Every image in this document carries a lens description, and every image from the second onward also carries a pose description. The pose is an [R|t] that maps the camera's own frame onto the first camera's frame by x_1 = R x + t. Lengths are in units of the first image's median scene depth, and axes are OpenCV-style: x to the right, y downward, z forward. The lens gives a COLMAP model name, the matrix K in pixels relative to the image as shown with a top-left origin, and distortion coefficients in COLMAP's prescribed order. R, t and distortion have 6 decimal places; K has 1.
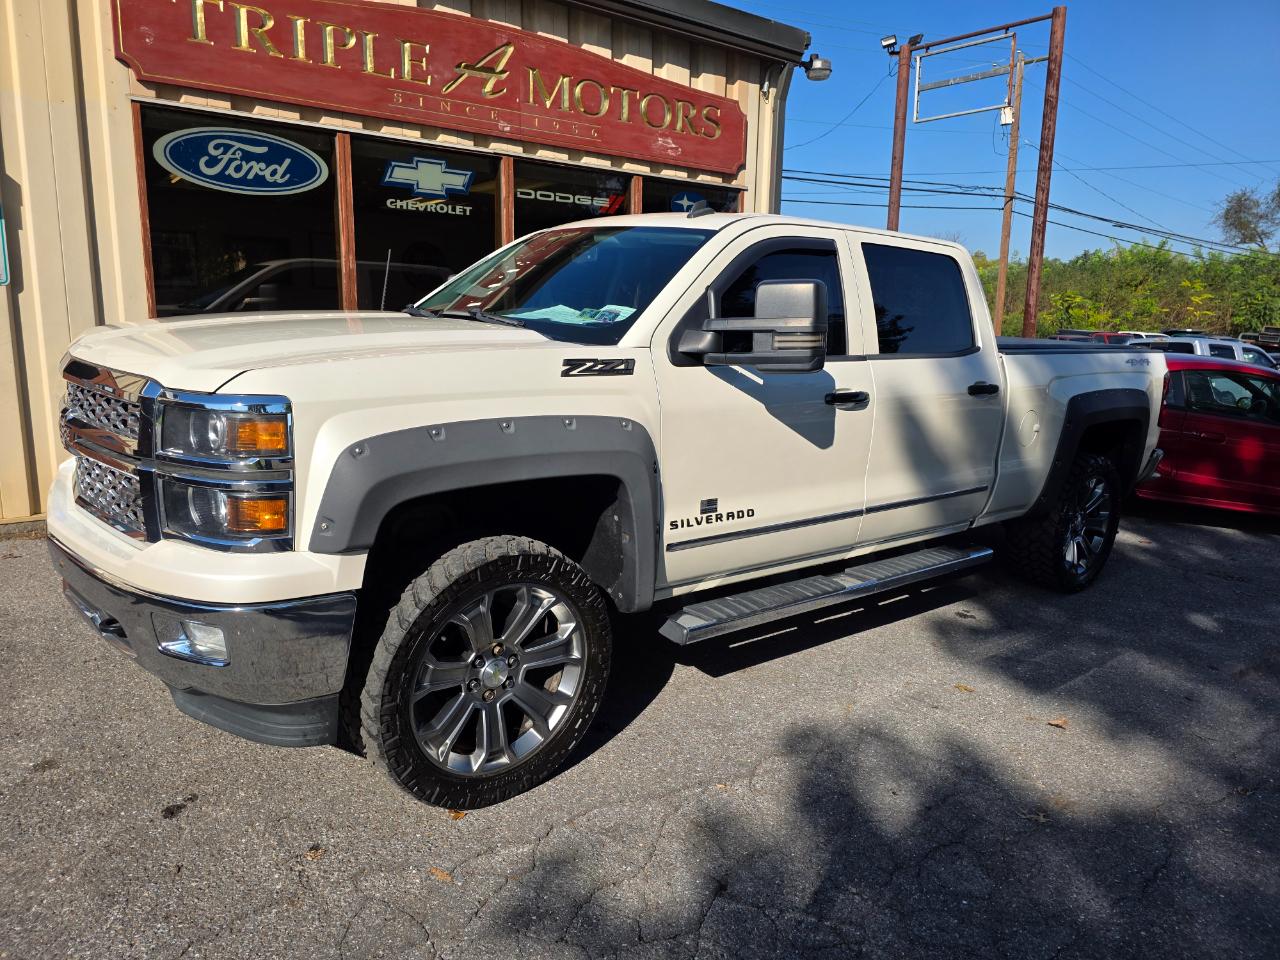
lens RADIAL K [[874.5, 0, 648.2], [0, 874.5, 467.3], [0, 0, 1]] dist [0.058451, -0.059008]
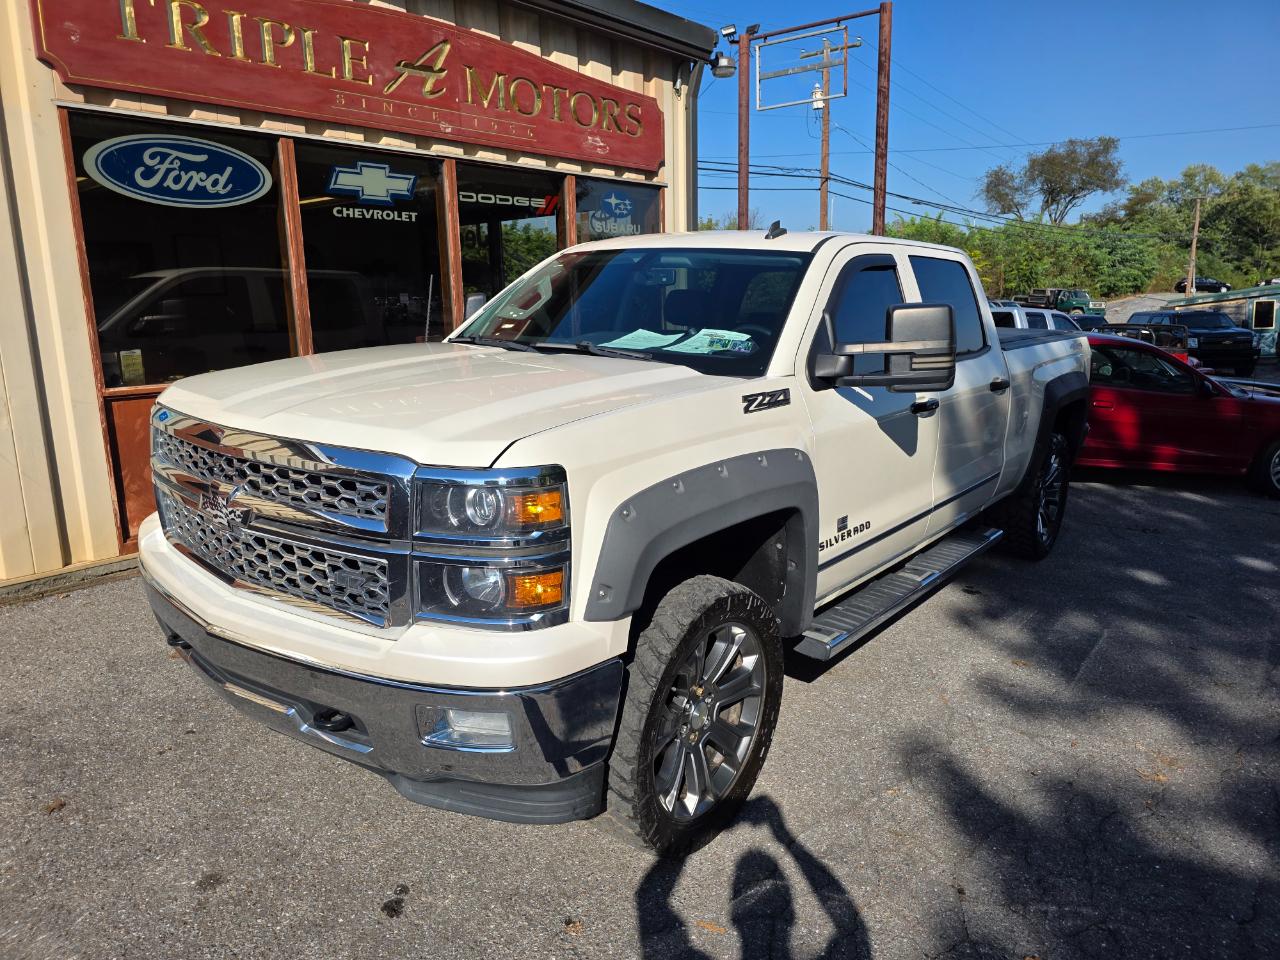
lens RADIAL K [[874.5, 0, 644.6], [0, 874.5, 460.8], [0, 0, 1]] dist [0.058451, -0.059008]
pose [[0.977545, -0.074733, 0.197029, -0.197415], [0.071507, 0.997164, 0.023445, -0.038888], [-0.198223, -0.008830, 0.980117, 0.018341]]
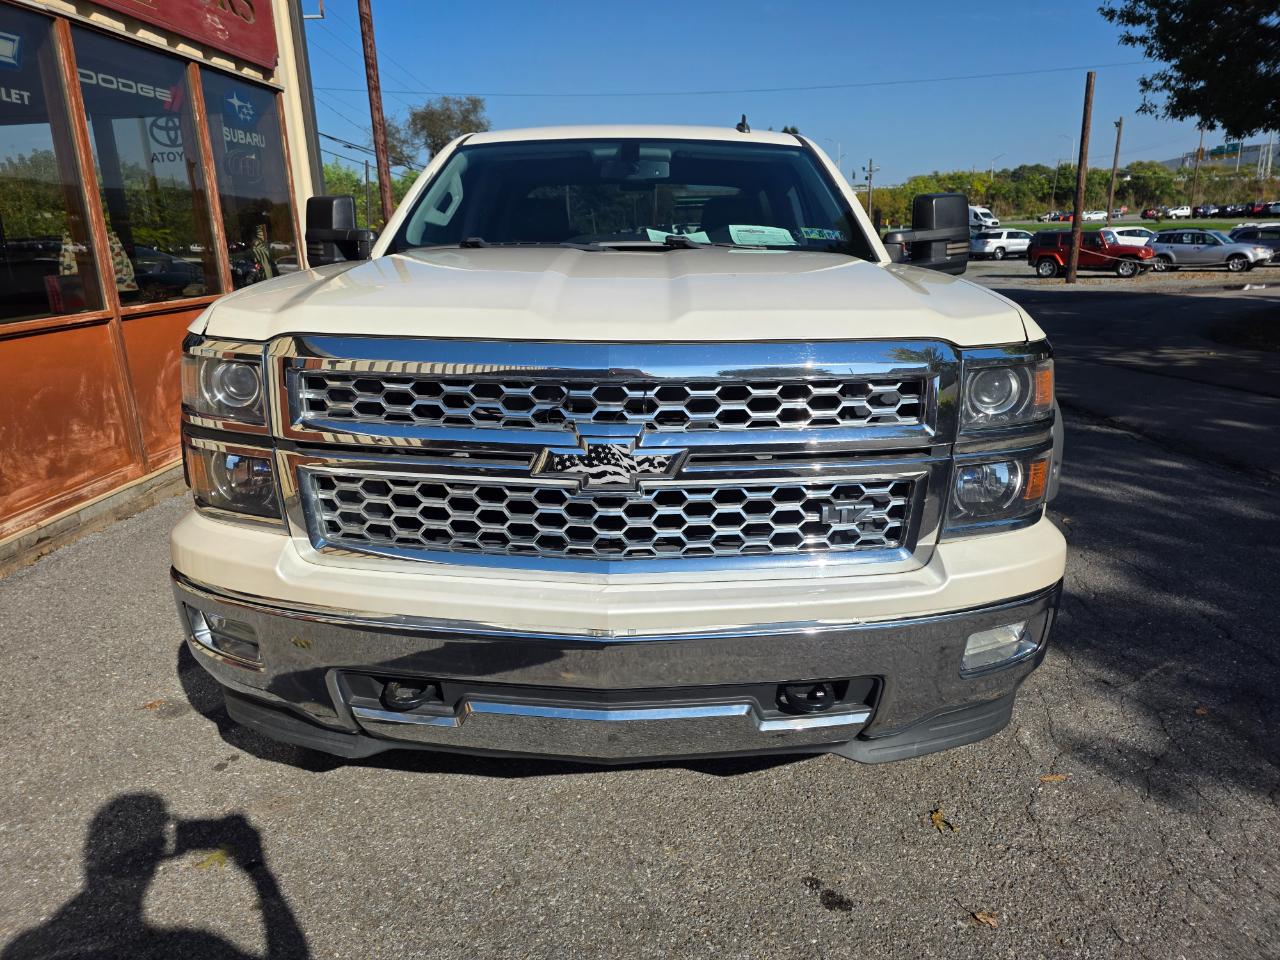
lens RADIAL K [[874.5, 0, 641.6], [0, 874.5, 455.7], [0, 0, 1]] dist [0.058451, -0.059008]
pose [[0.652424, -0.226327, 0.723270, -0.517213], [0.173088, 0.973641, 0.148540, -0.062601], [-0.737824, 0.028279, 0.674401, 0.274740]]
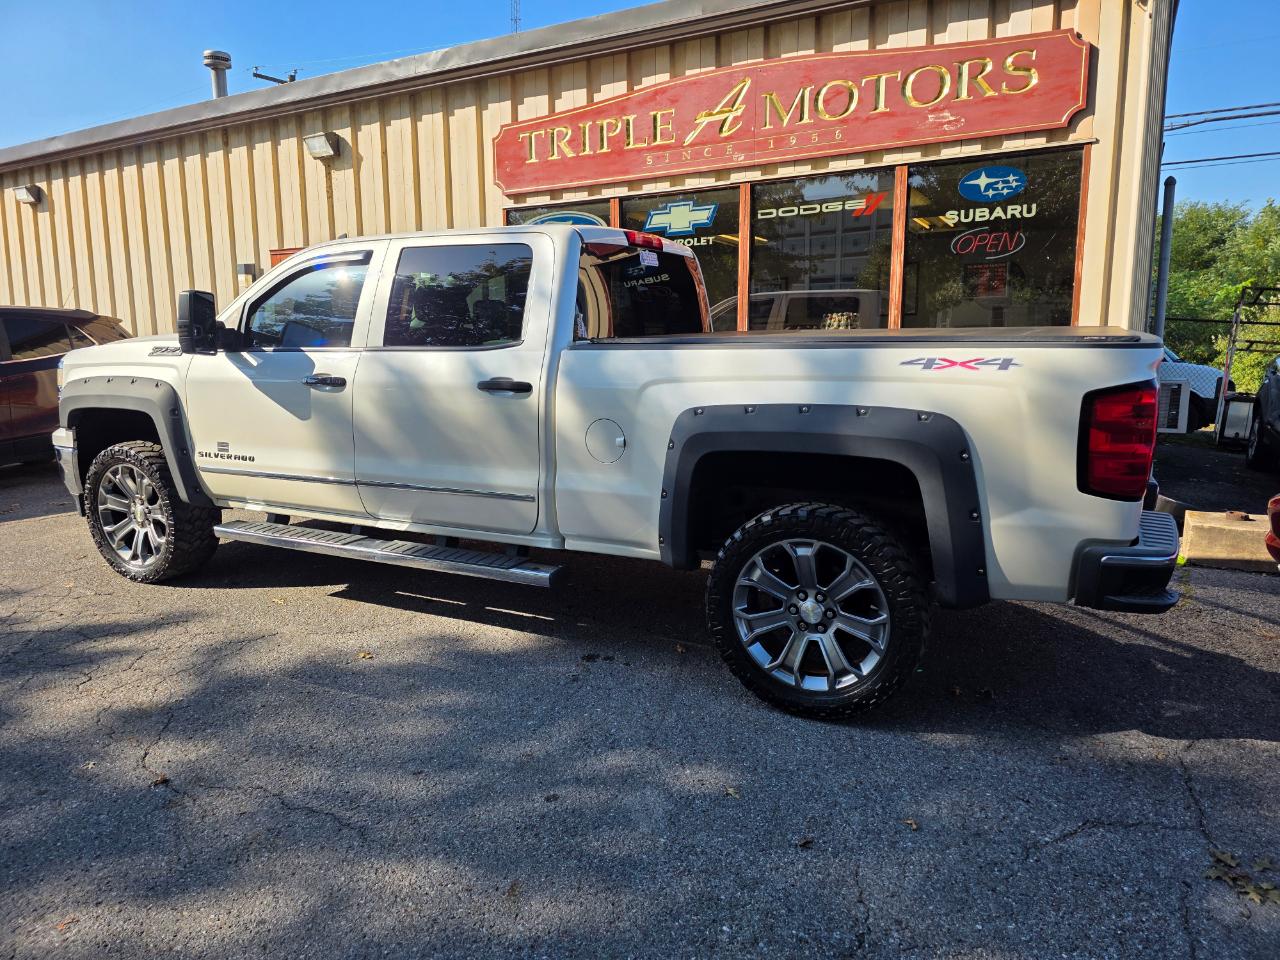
lens RADIAL K [[874.5, 0, 626.5], [0, 874.5, 470.1], [0, 0, 1]] dist [0.058451, -0.059008]
pose [[0.389652, 0.100244, -0.915490, 0.951700], [-0.139098, 0.989061, 0.049097, -0.047726], [0.910397, 0.108212, 0.399333, 0.570272]]
